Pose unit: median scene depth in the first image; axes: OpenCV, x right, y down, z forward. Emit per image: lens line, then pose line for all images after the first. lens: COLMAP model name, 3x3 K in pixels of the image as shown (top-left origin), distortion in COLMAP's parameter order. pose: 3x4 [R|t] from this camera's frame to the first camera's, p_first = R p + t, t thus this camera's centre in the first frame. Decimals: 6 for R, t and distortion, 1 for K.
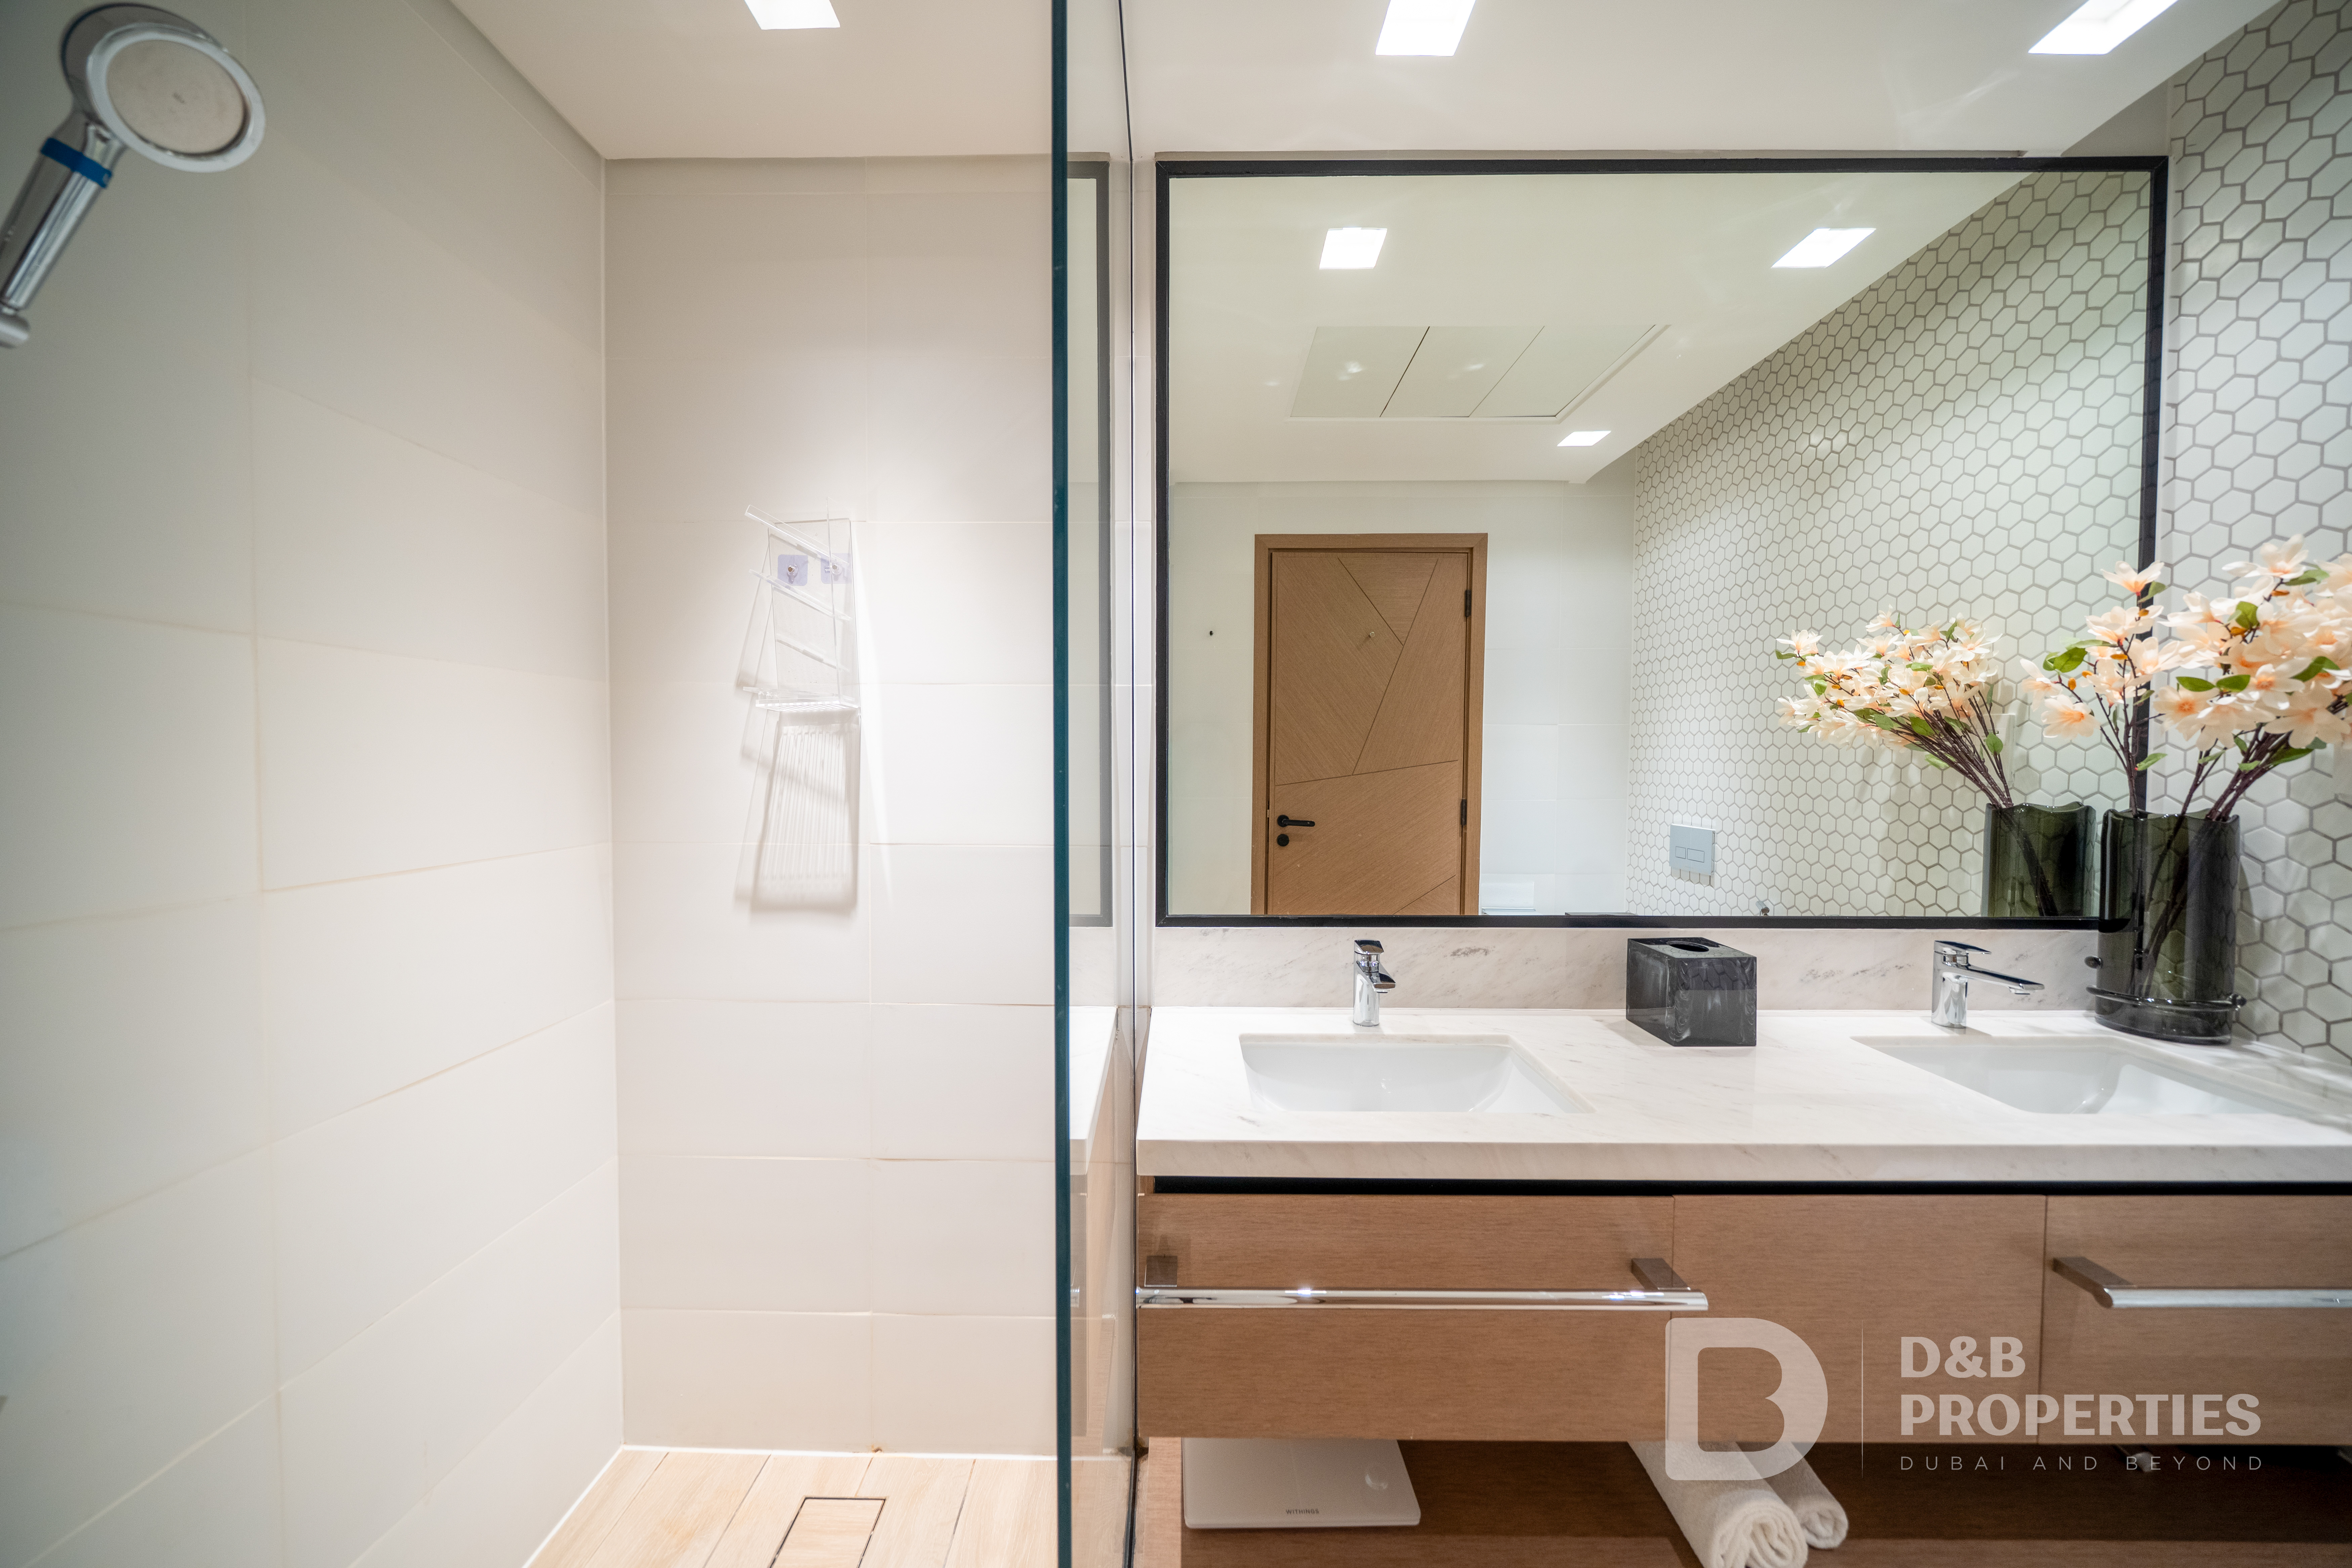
lens RADIAL K [[793.2, 0, 1182.9], [0, 793.2, 777.1], [0, 0, 1]] dist [-0.007954, 0.000351]
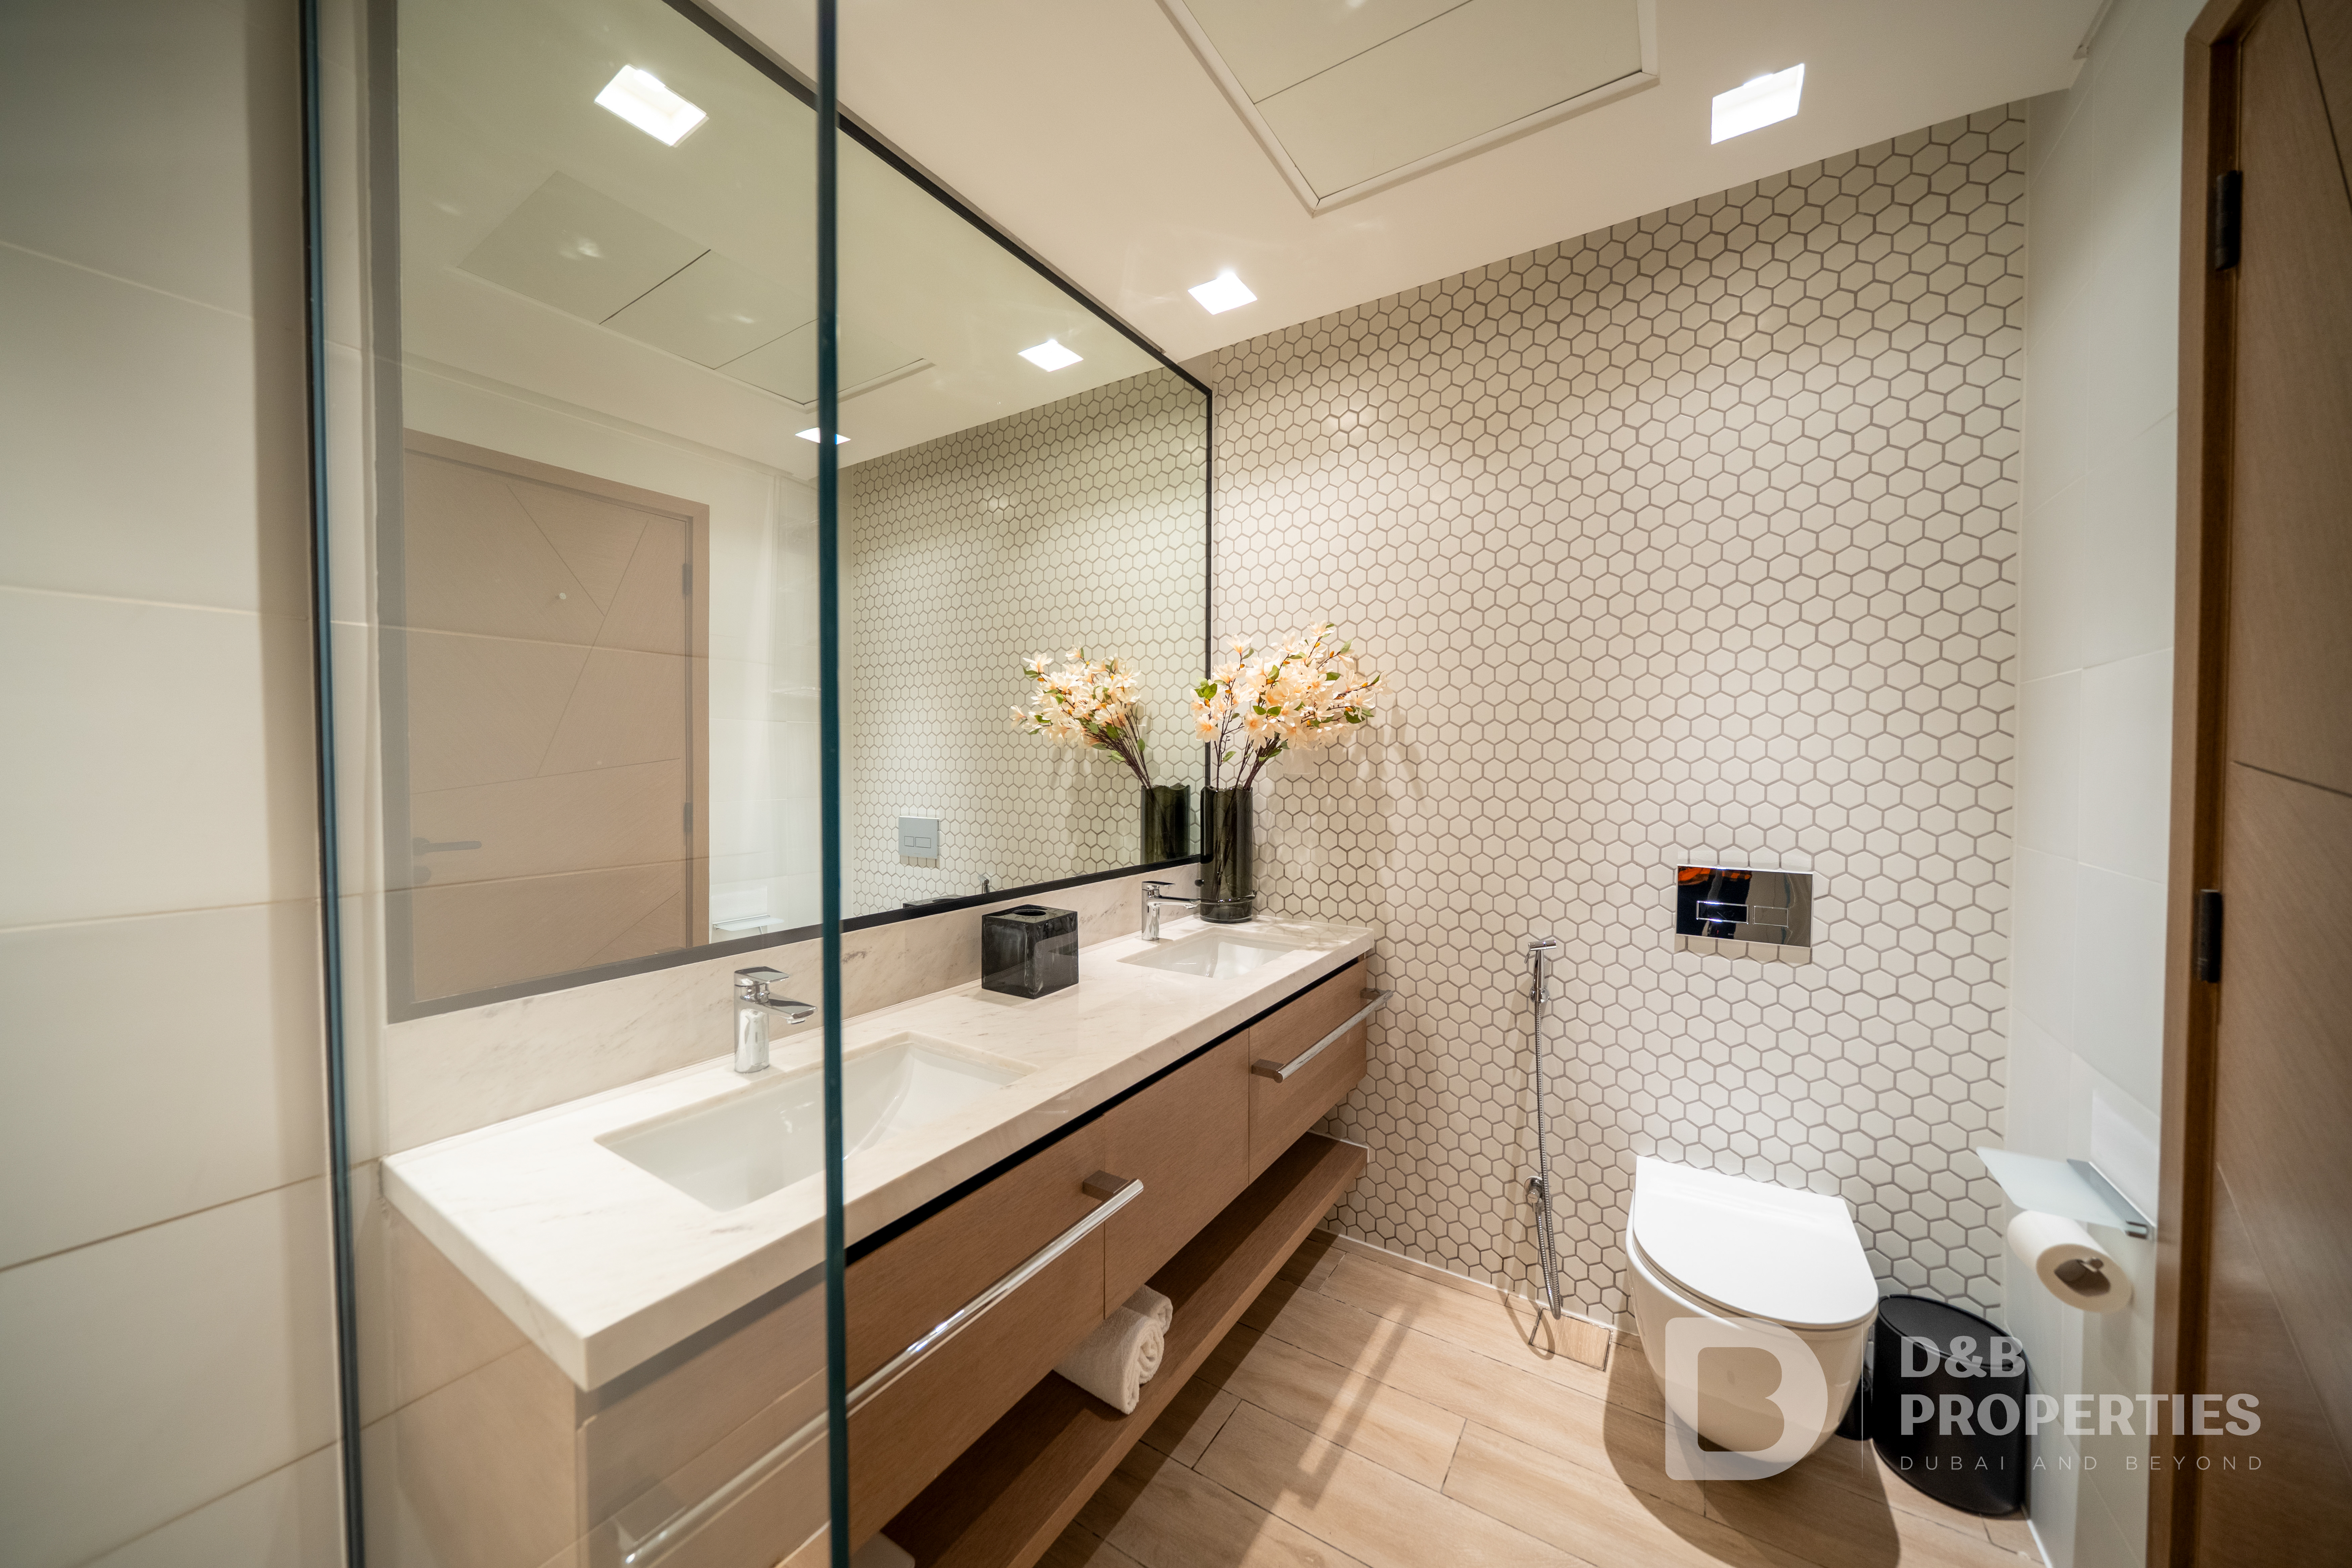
lens RADIAL K [[793.3, 0, 1185.3], [0, 793.3, 779.4], [0, 0, 1]] dist [-0.007954, 0.000351]
pose [[0.539823, -0.020768, 0.841522, -0.197379], [0.019622, 0.999734, 0.012085, 0.006375], [-0.841550, 0.009989, 0.540087, 0.150444]]
